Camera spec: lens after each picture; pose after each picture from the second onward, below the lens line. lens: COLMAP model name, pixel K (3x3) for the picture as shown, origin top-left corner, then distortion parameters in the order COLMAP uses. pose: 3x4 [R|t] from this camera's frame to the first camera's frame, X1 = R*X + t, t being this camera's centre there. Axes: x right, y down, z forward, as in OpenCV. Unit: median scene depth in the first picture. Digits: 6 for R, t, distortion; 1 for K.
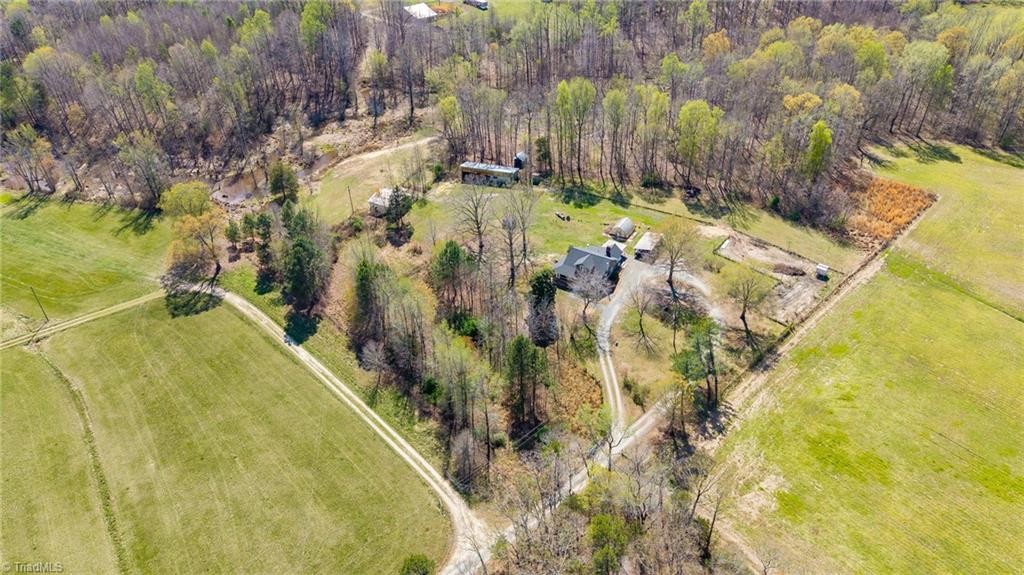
lens RADIAL K [[658.3, 0, 514.0], [0, 658.3, 317.7], [0, 0, 1]] dist [0.075421, -0.094676]
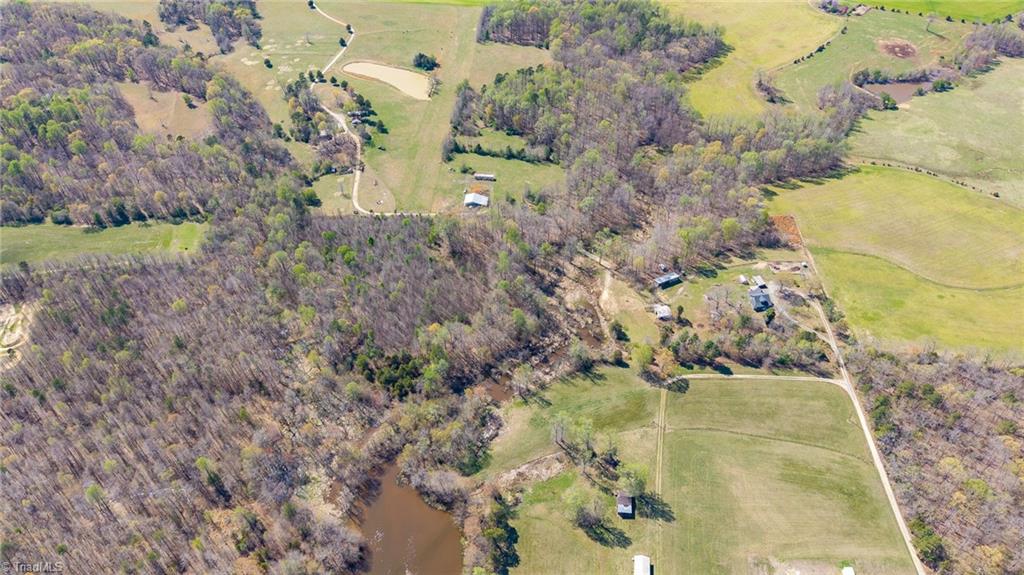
lens RADIAL K [[683.8, 0, 512.0], [0, 683.8, 287.5], [0, 0, 1]] dist [0.033912, -0.041219]
pose [[0.736781, -0.449383, 0.505183, -1.690738], [0.427172, 0.888541, 0.167390, -0.852549], [-0.524098, 0.092470, 0.846623, -0.715032]]
